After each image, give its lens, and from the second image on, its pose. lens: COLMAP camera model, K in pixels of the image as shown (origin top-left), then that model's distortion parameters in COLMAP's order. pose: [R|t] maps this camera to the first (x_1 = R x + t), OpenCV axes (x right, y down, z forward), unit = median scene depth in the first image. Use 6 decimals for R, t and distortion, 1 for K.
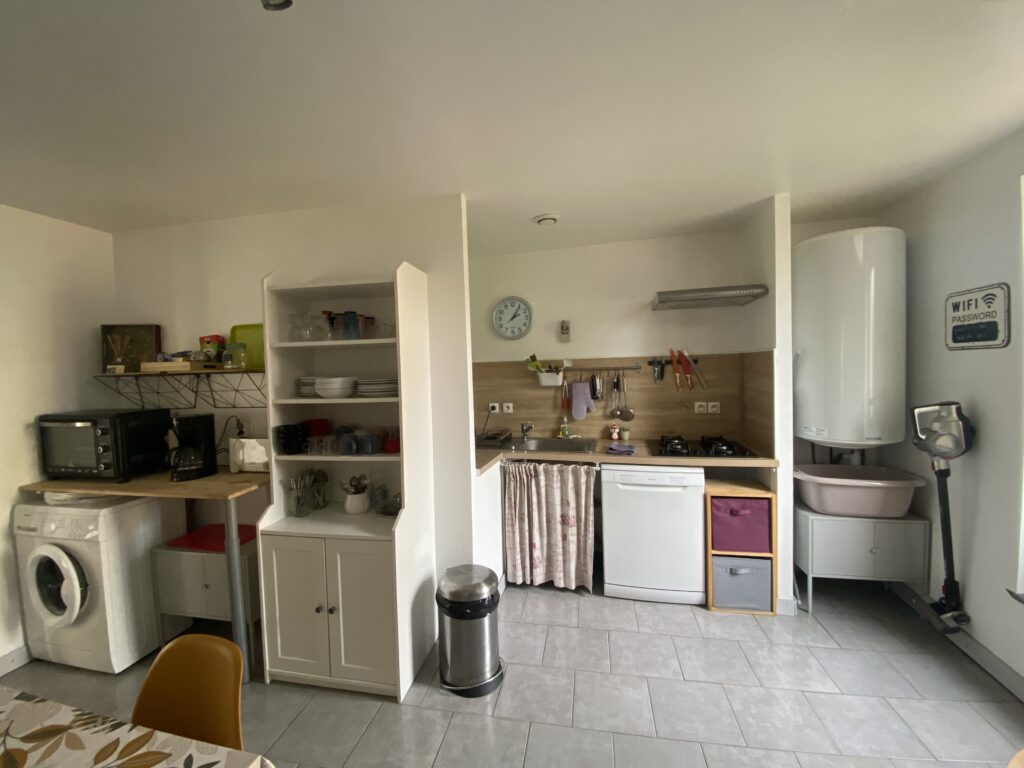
lens RADIAL K [[404.4, 0, 512.0], [0, 404.4, 384.0], [0, 0, 1]] dist [-0.023271, -0.000041]
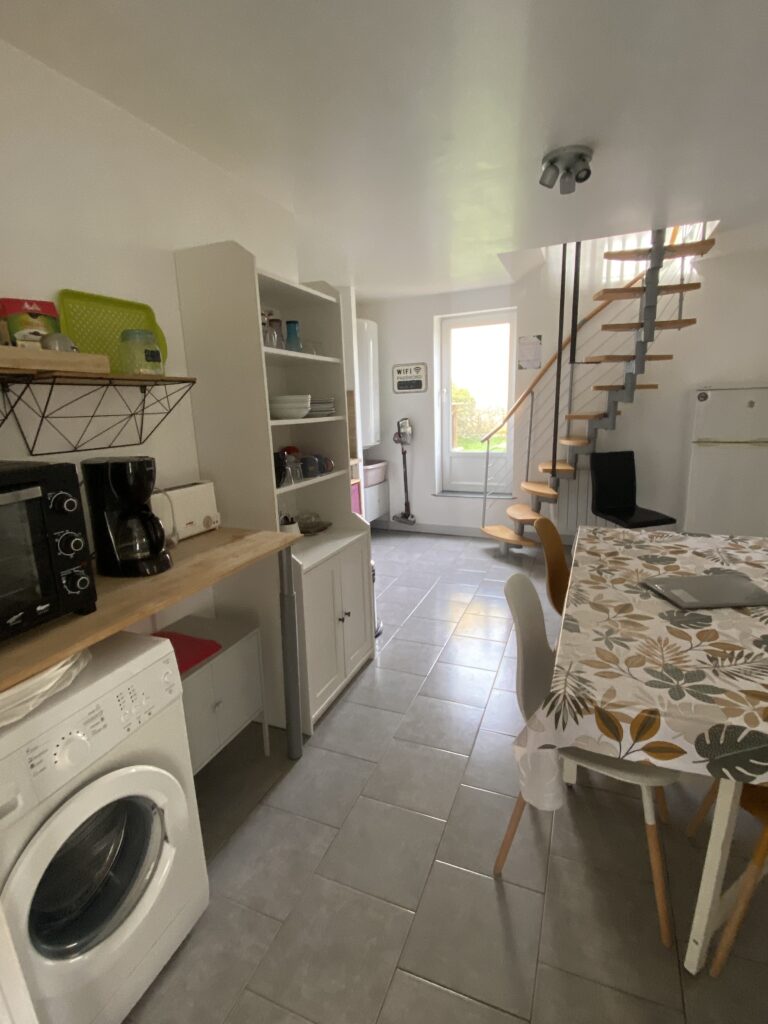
lens RADIAL K [[484.7, 0, 384.0], [0, 484.7, 512.0], [0, 0, 1]] dist [0.000844, 0.000039]
pose [[0.208758, -0.192446, 0.958845, -1.516865], [0.065129, 0.981007, 0.182714, 0.057054], [-0.975796, 0.024305, 0.217327, 0.564007]]
